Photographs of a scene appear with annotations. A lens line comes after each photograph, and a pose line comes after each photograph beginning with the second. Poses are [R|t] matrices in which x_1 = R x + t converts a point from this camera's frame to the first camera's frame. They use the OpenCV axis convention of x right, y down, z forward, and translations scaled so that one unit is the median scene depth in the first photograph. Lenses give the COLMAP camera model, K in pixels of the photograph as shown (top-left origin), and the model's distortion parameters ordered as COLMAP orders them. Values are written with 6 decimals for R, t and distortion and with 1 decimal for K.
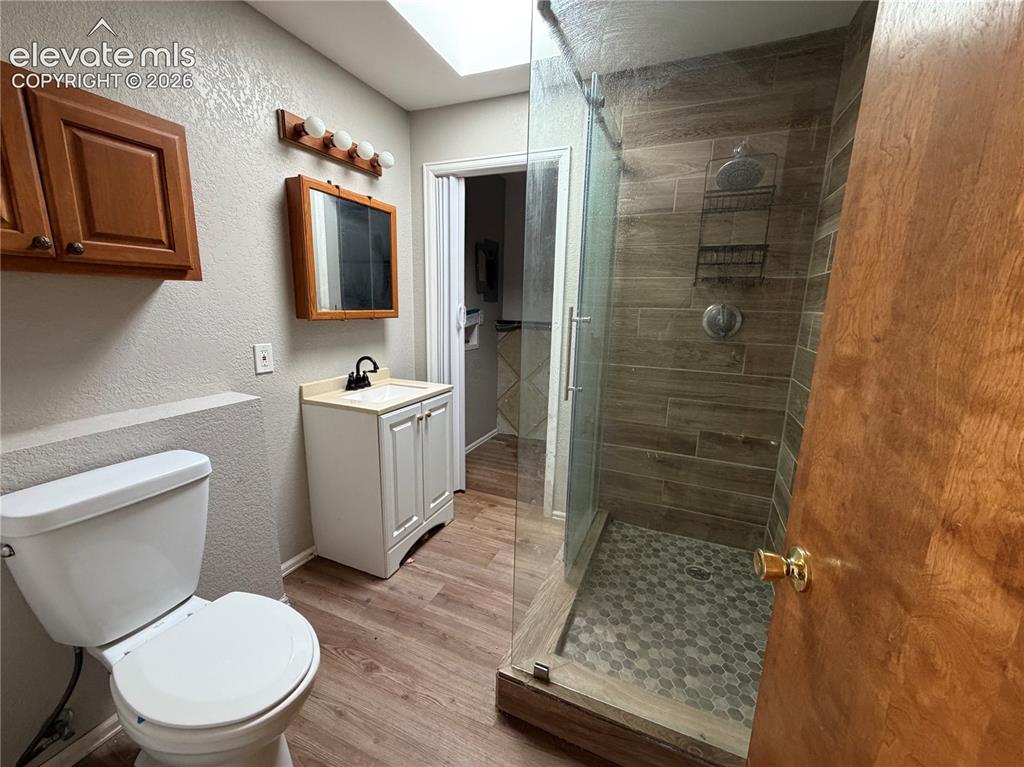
lens RADIAL K [[408.0, 0, 509.6], [0, 408.0, 384.9], [0, 0, 1]] dist [0.001017, -0.000310]
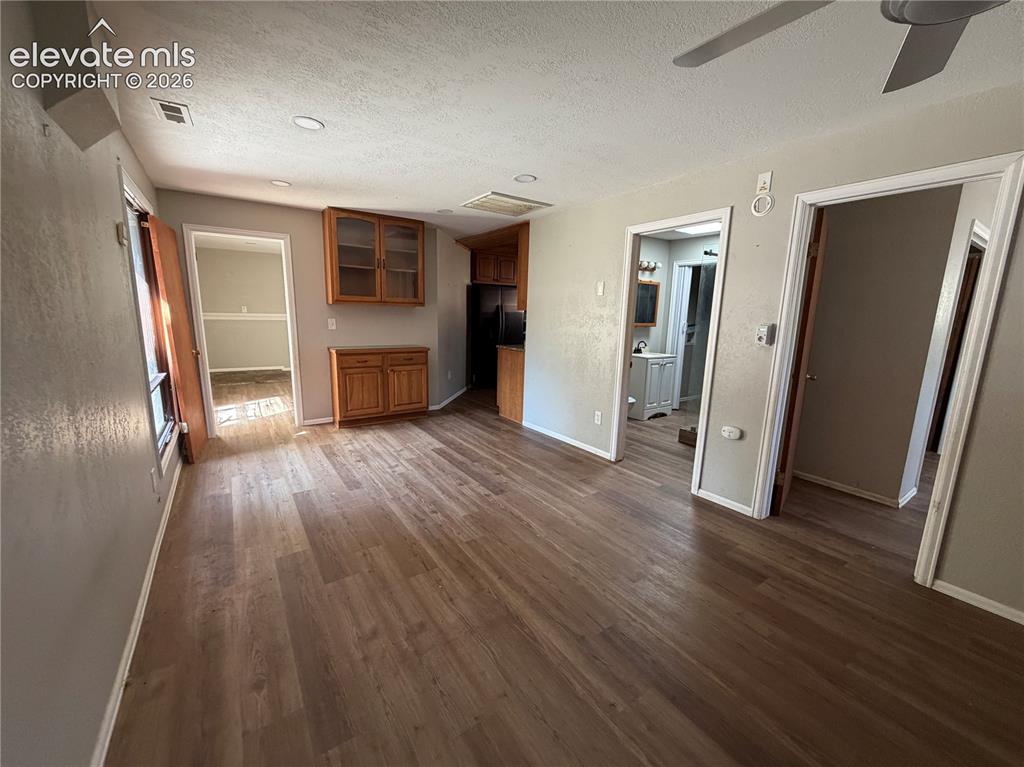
lens RADIAL K [[408.0, 0, 509.6], [0, 408.0, 384.9], [0, 0, 1]] dist [0.001017, -0.000310]
pose [[0.848506, 0.090598, -0.521373, 0.281784], [-0.110242, 0.993882, -0.006707, 0.288418], [0.517576, 0.063168, 0.853302, -1.484658]]
